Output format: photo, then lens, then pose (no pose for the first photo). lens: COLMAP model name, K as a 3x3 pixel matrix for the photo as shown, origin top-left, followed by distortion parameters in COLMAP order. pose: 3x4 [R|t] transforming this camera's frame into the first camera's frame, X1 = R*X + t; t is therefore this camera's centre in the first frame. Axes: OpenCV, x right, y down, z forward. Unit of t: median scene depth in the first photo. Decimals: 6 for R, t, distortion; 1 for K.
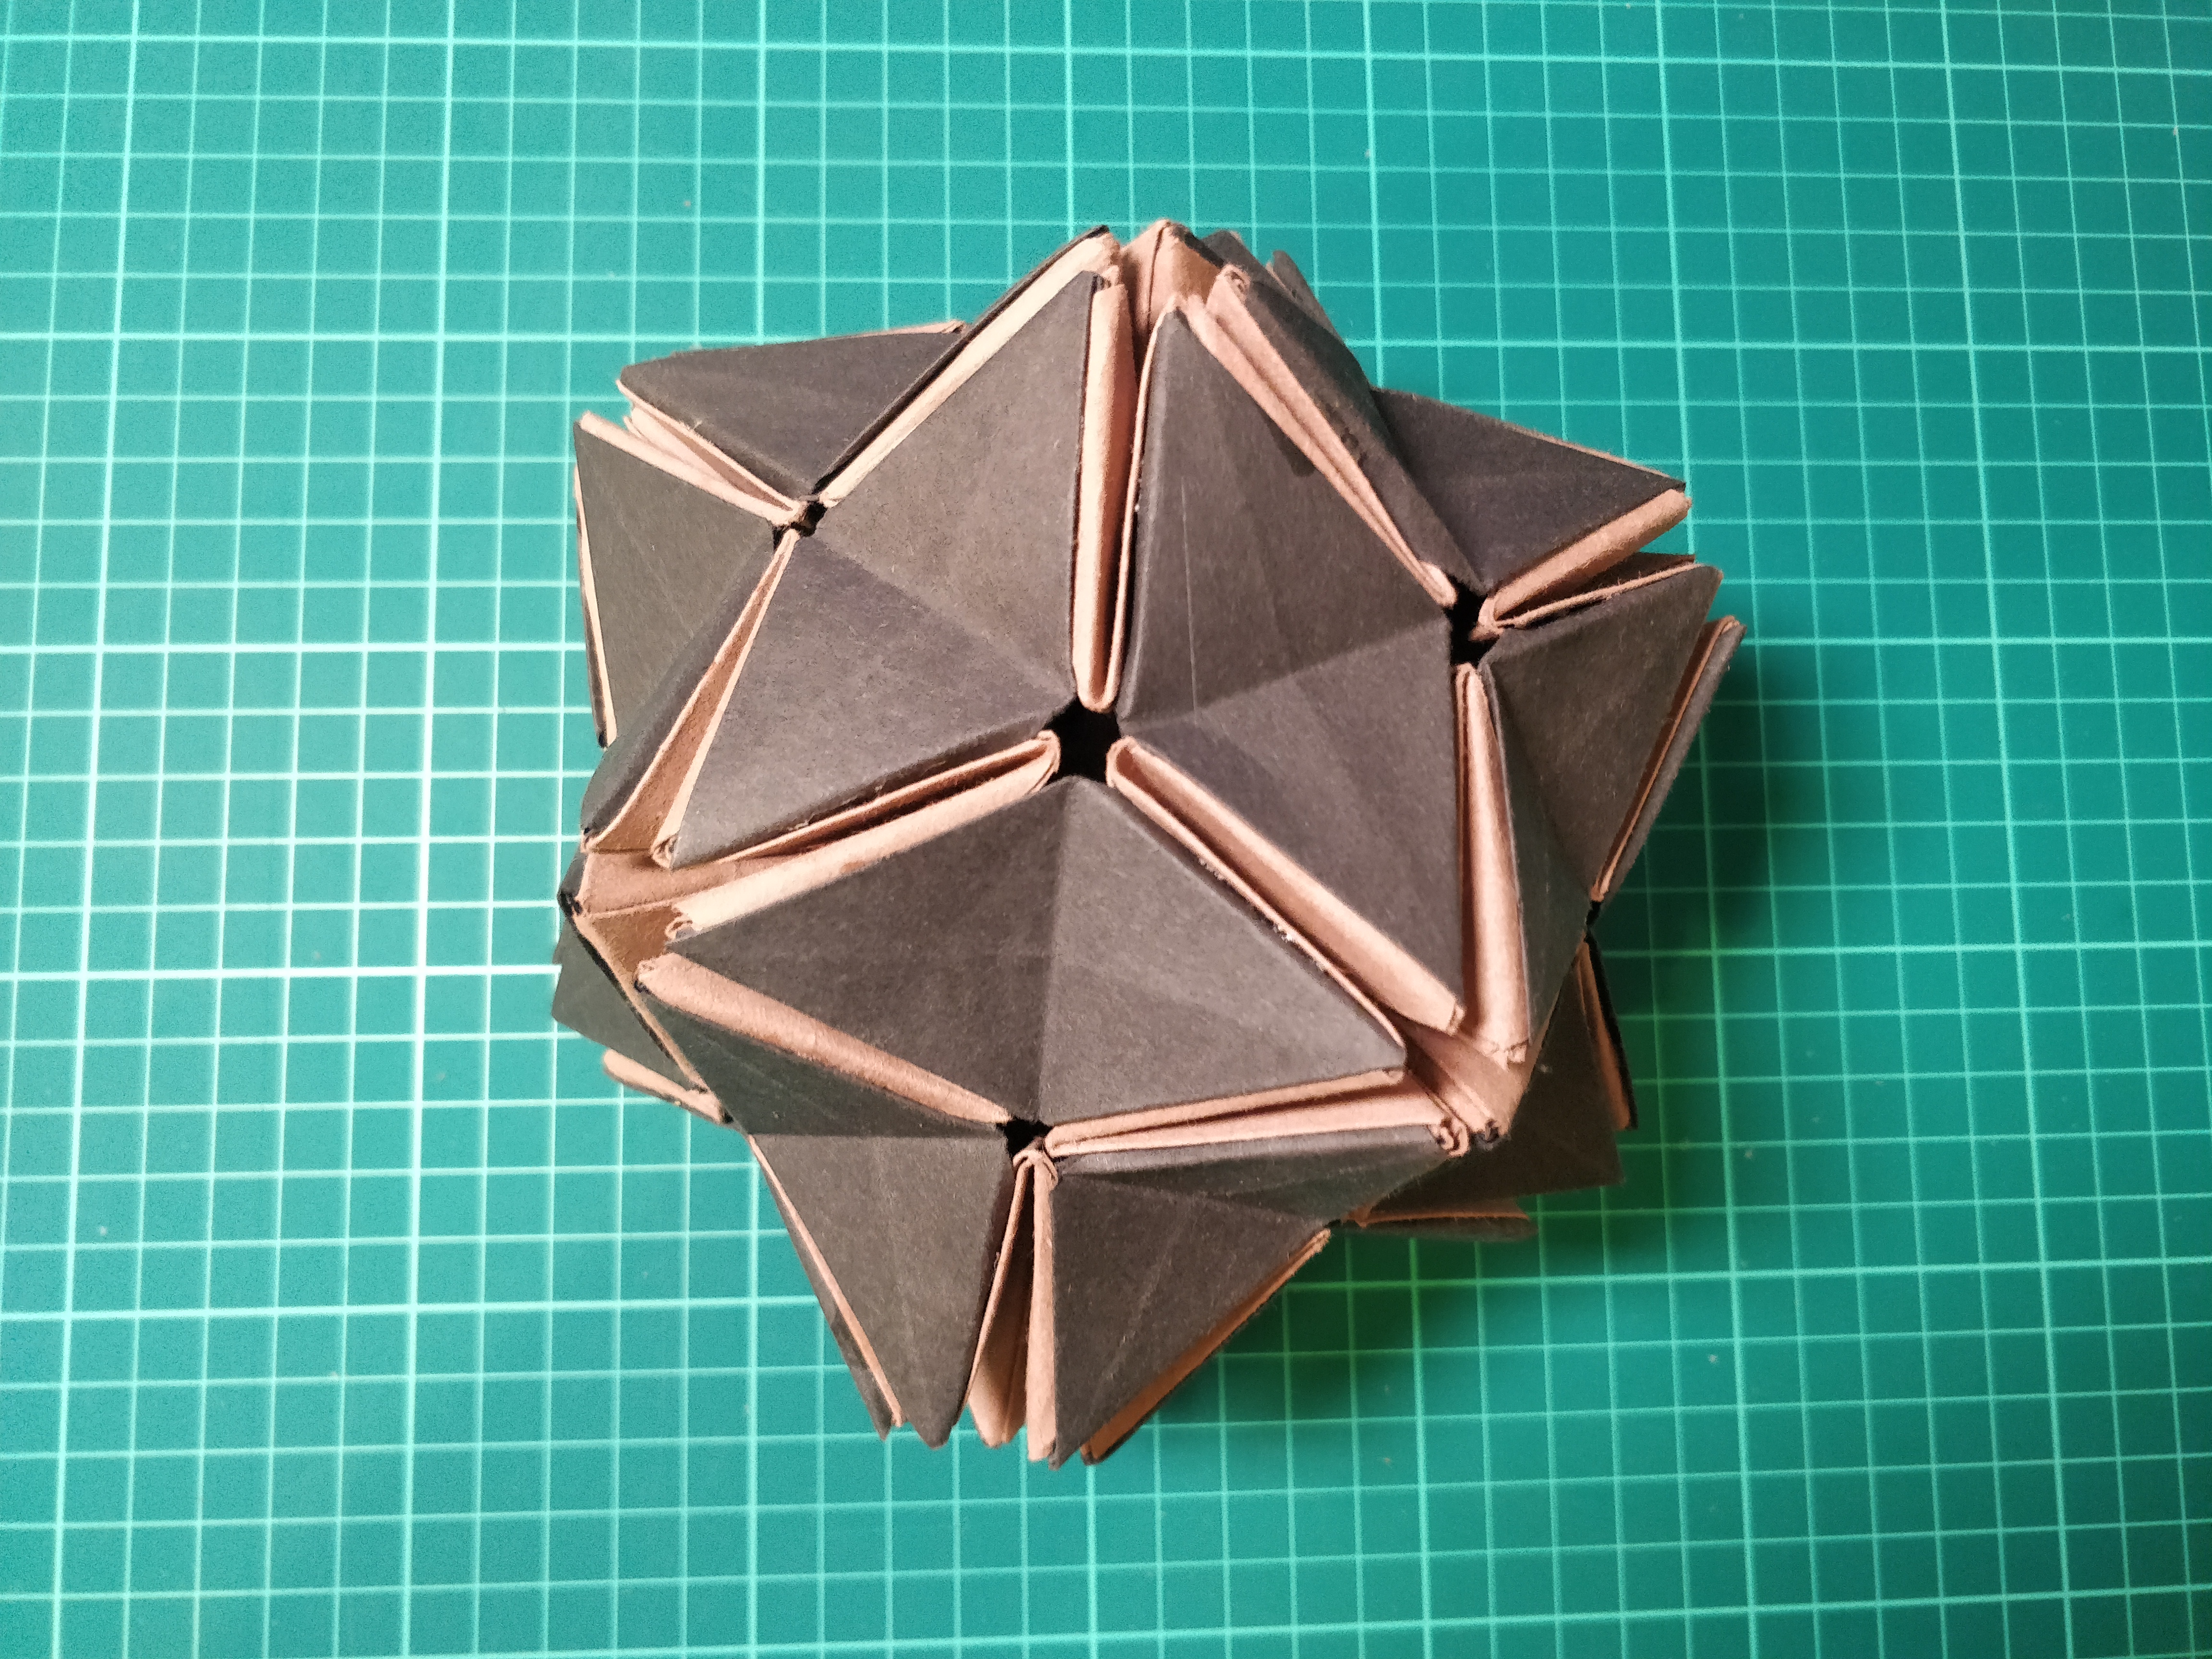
lens RADIAL K [[1878.0, 0, 1100.3], [0, 1878.0, 800.5], [0, 0, 1]] dist [0.061708, -0.142671]
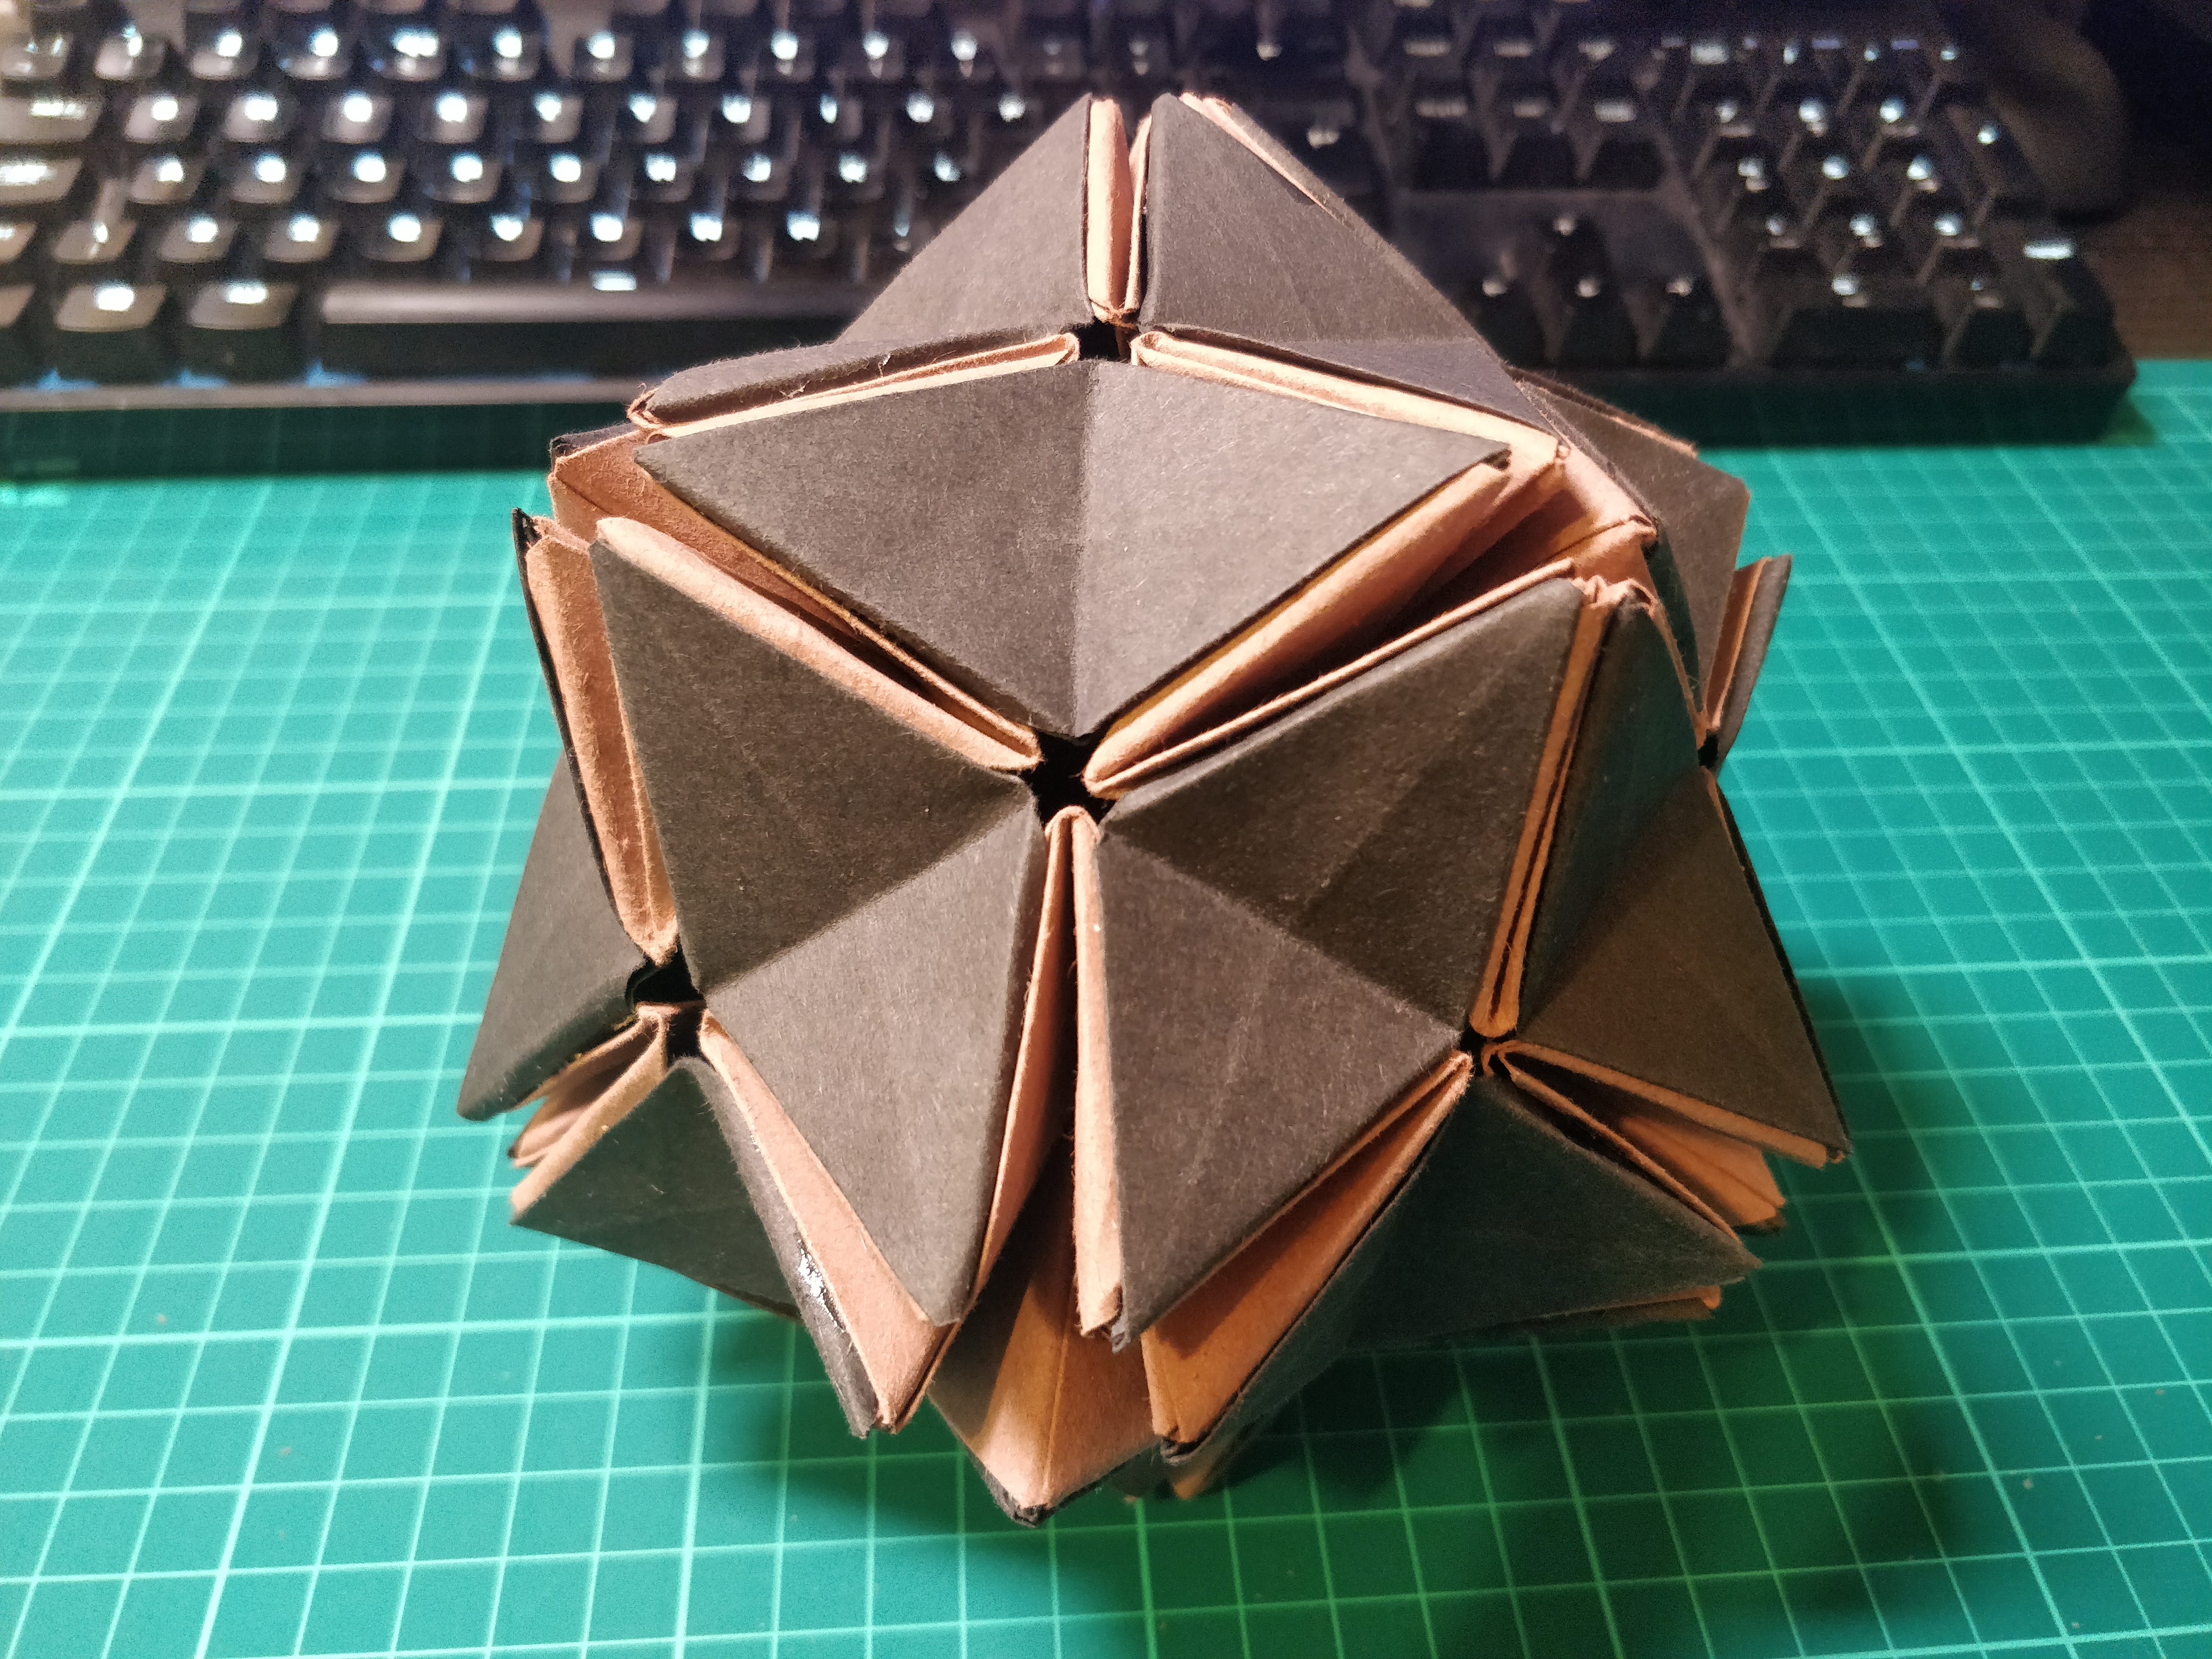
lens RADIAL K [[1871.6, 0, 1108.6], [0, 1871.6, 844.6], [0, 0, 1]] dist [0.010161, -0.034578]
pose [[0.998250, -0.052915, 0.026392, -0.027012], [0.057688, 0.773453, -0.631224, 0.454406], [0.012989, 0.631642, 0.775152, 0.271505]]
